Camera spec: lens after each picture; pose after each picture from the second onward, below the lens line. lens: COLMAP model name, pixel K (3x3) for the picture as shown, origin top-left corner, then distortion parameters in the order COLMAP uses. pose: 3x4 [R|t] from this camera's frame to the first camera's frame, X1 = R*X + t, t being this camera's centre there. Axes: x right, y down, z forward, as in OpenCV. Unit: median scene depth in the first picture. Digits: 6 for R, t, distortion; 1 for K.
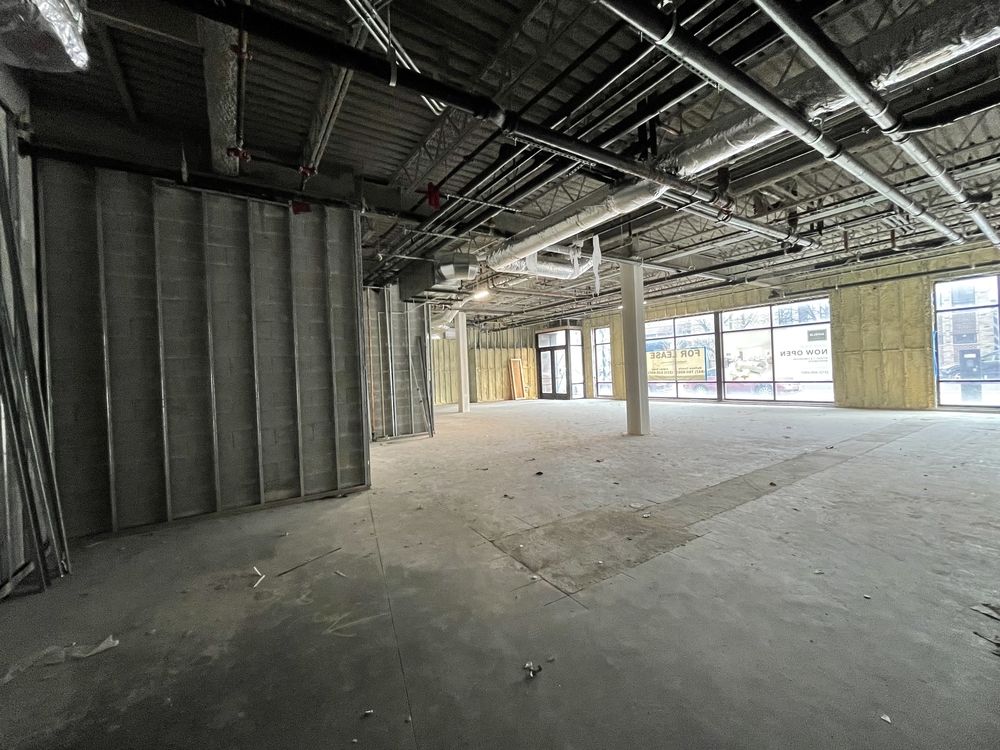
lens RADIAL K [[395.9, 0, 505.3], [0, 395.9, 371.7], [0, 0, 1]] dist [-0.003612, -0.002471]
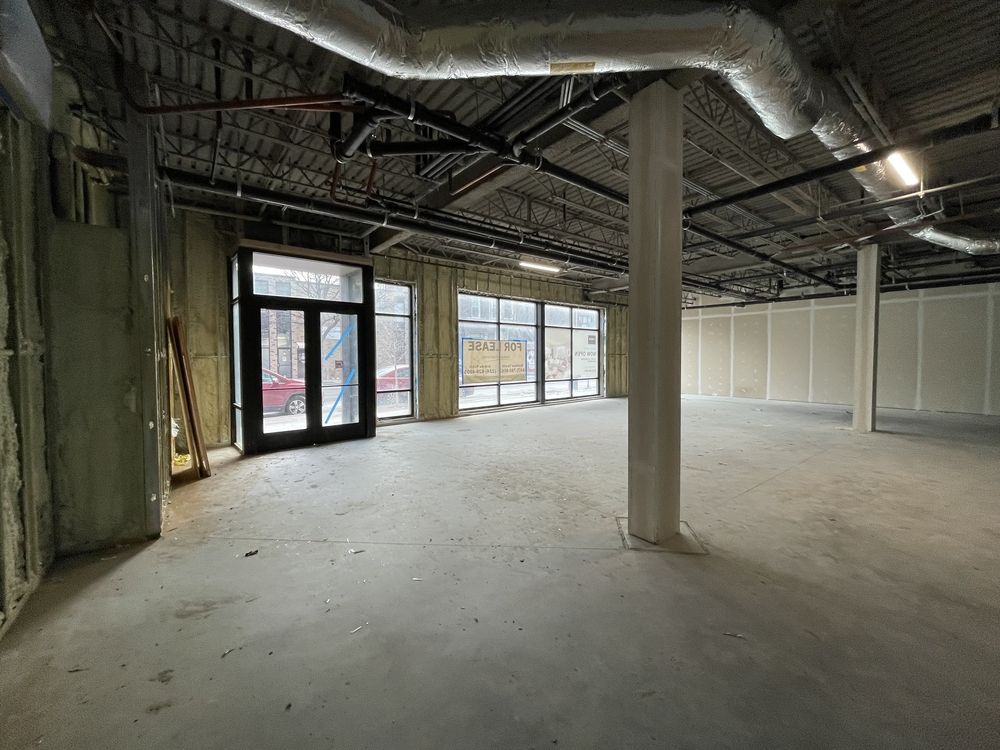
lens RADIAL K [[401.5, 0, 500.2], [0, 401.5, 370.9], [0, 0, 1]] dist [-0.008817, 0.006492]
pose [[-0.073636, 0.007042, 0.997260, -1.105028], [0.011022, 0.999920, -0.006247, 0.020826], [-0.997224, 0.010531, -0.073708, 3.621656]]
